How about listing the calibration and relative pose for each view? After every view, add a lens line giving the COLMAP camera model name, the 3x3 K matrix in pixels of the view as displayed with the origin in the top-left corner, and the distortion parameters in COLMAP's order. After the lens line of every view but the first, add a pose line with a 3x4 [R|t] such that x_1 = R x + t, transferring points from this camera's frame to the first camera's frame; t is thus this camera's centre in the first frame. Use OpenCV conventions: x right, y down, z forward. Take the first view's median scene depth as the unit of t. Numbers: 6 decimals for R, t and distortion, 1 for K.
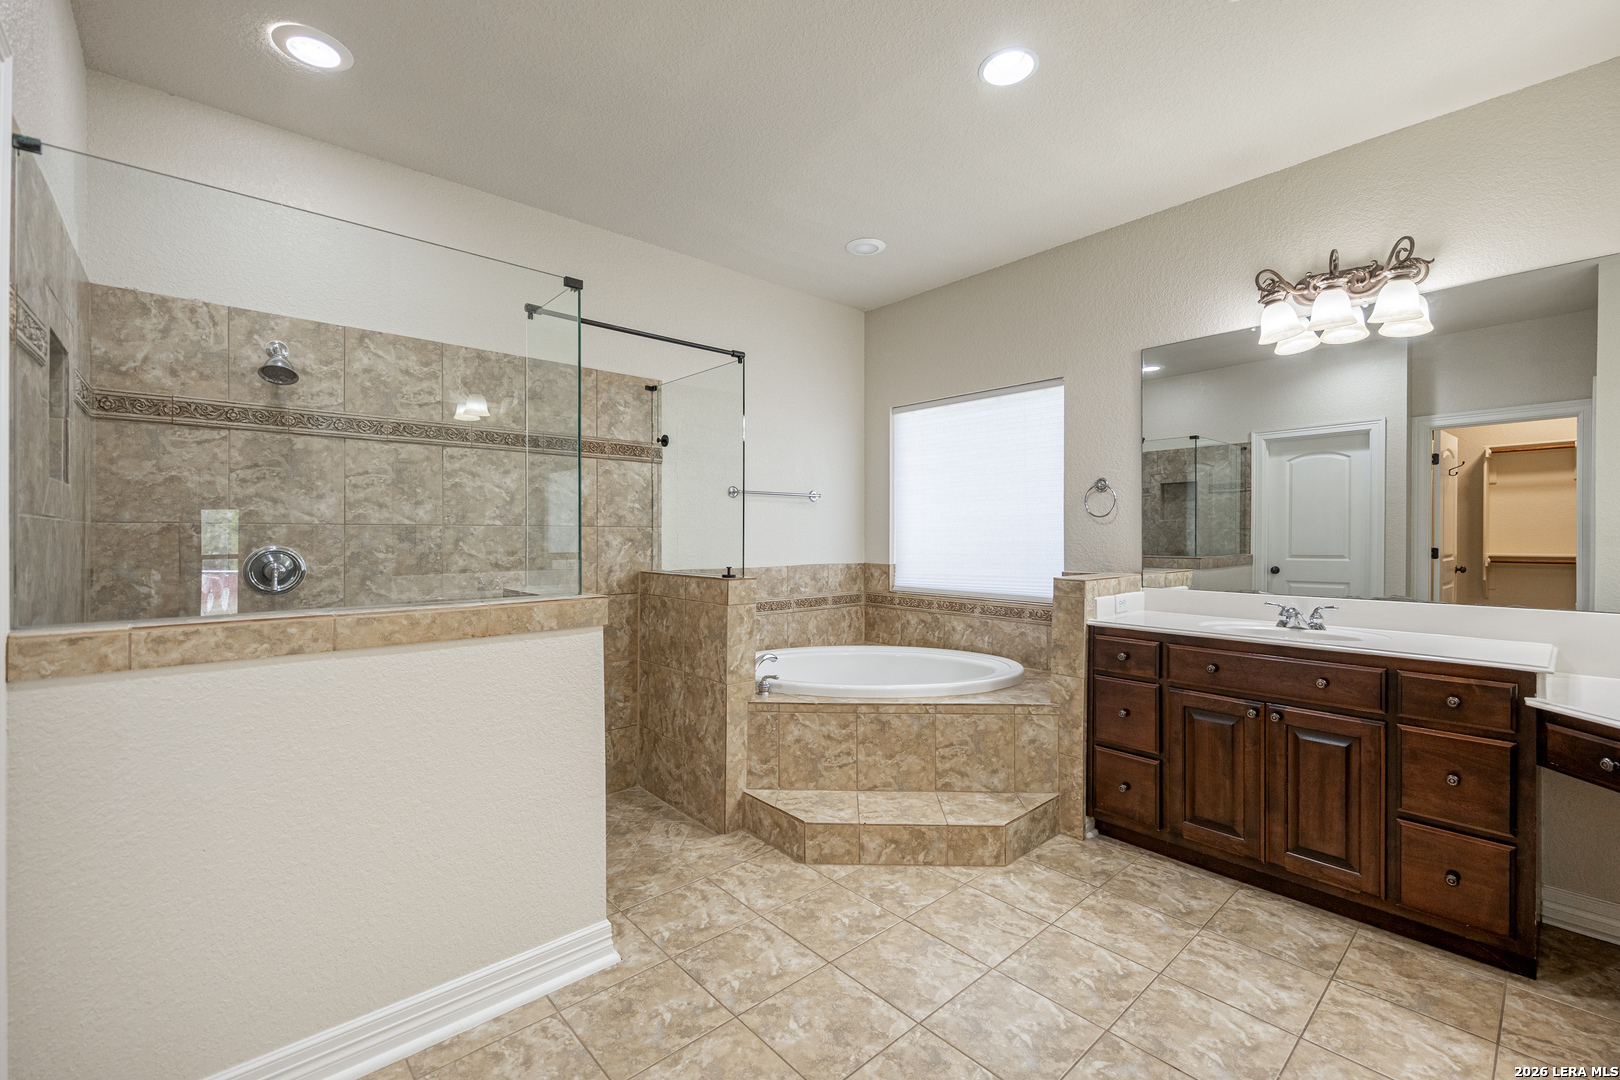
lens RADIAL K [[674.2, 0, 809.6], [0, 674.2, 531.0], [0, 0, 1]] dist [0.013879, -0.007010]
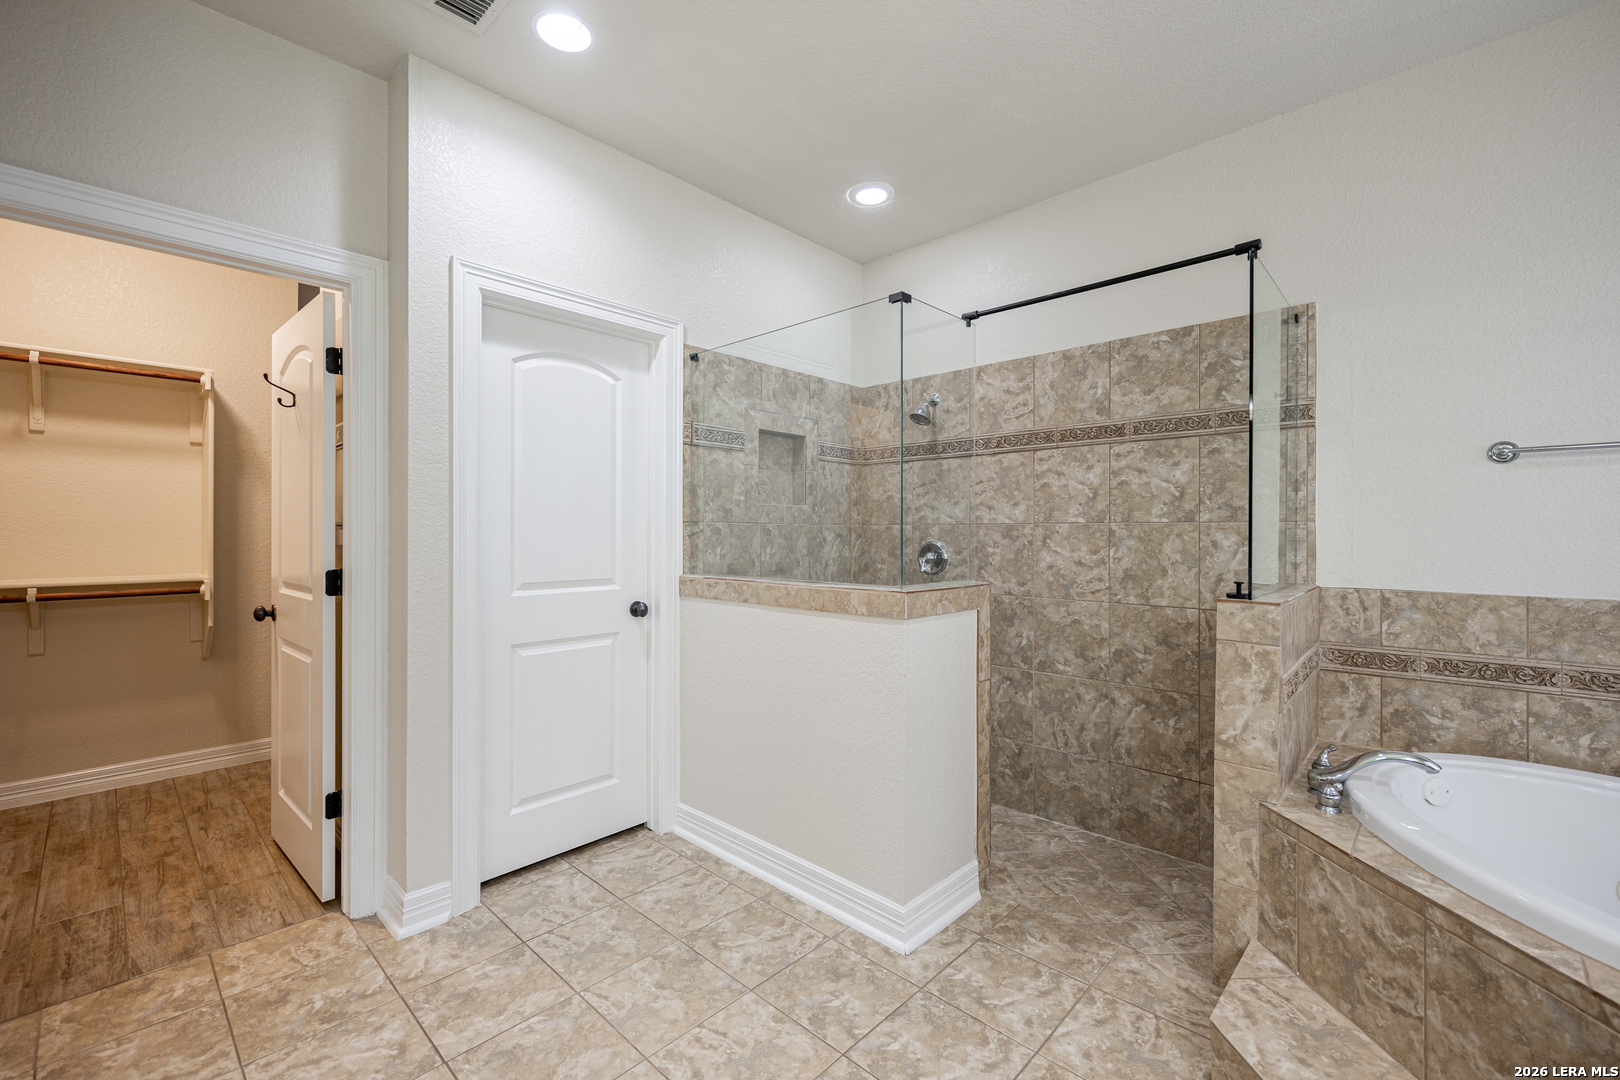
lens RADIAL K [[674.2, 0, 809.6], [0, 674.2, 531.0], [0, 0, 1]] dist [0.013879, -0.007010]
pose [[0.086677, -0.003265, -0.996231, 0.516707], [0.004173, 0.999987, -0.002914, 0.005007], [0.996228, -0.003905, 0.086690, 0.561673]]
